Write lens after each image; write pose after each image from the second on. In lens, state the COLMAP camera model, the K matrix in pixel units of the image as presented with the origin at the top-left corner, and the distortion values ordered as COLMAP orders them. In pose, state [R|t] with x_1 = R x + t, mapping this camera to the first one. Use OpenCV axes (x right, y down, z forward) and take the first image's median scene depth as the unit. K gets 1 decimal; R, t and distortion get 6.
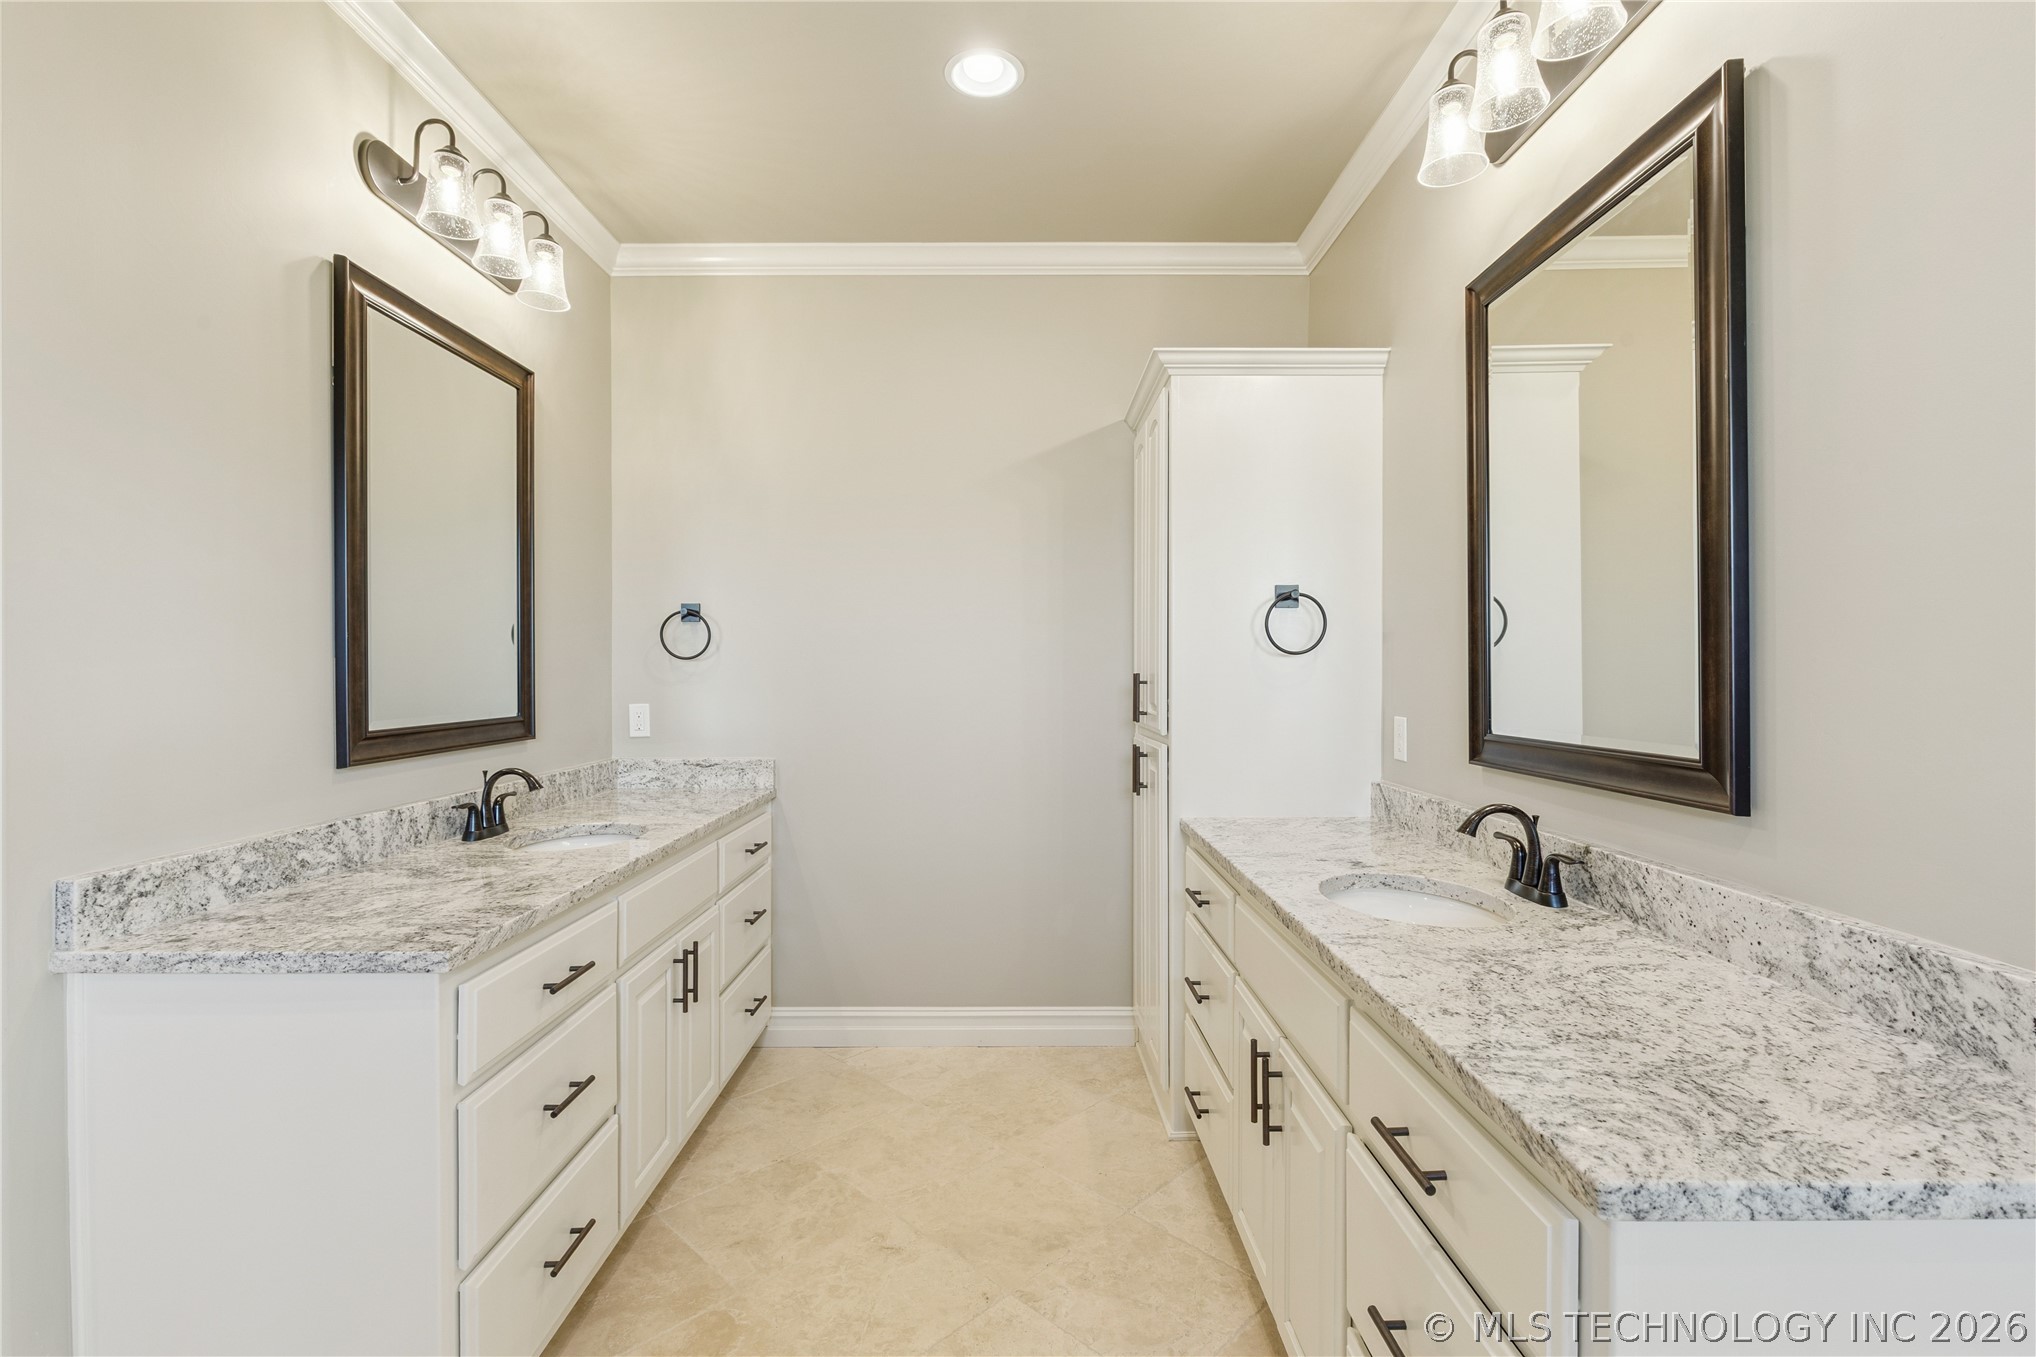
lens RADIAL K [[931.0, 0, 1015.9], [0, 931.0, 672.9], [0, 0, 1]] dist [-0.001001, 0.000517]
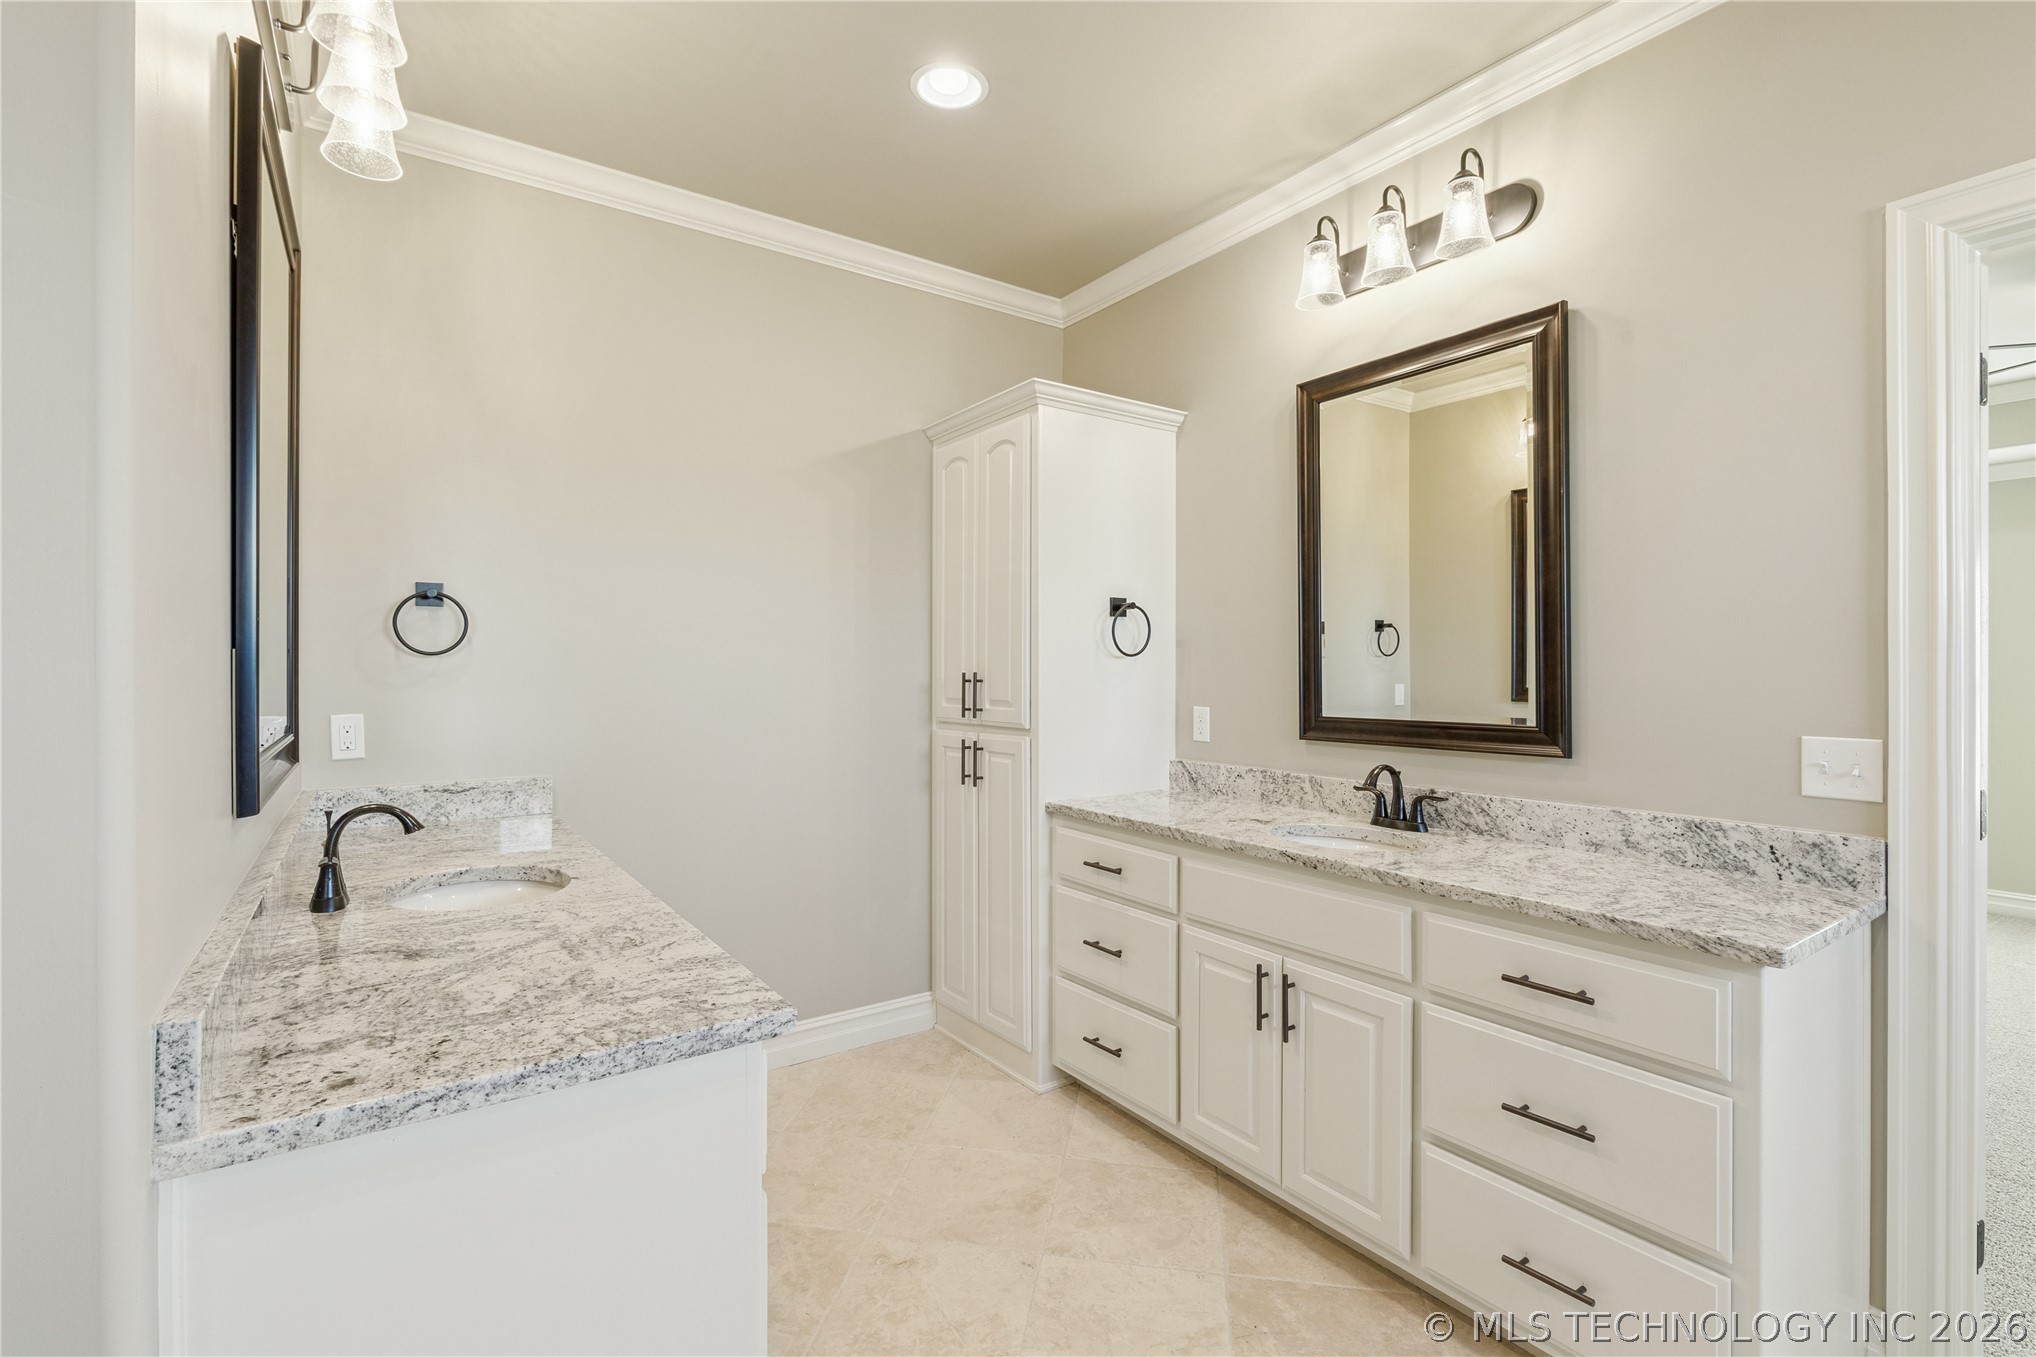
lens RADIAL K [[927.9, 0, 1023.8], [0, 927.9, 667.9], [0, 0, 1]] dist [0.001164, -0.000282]
pose [[0.817958, 0.001808, 0.575275, -0.832238], [0.000831, 0.999990, -0.004325, -0.000274], [-0.575277, 0.004016, 0.817948, 0.181880]]
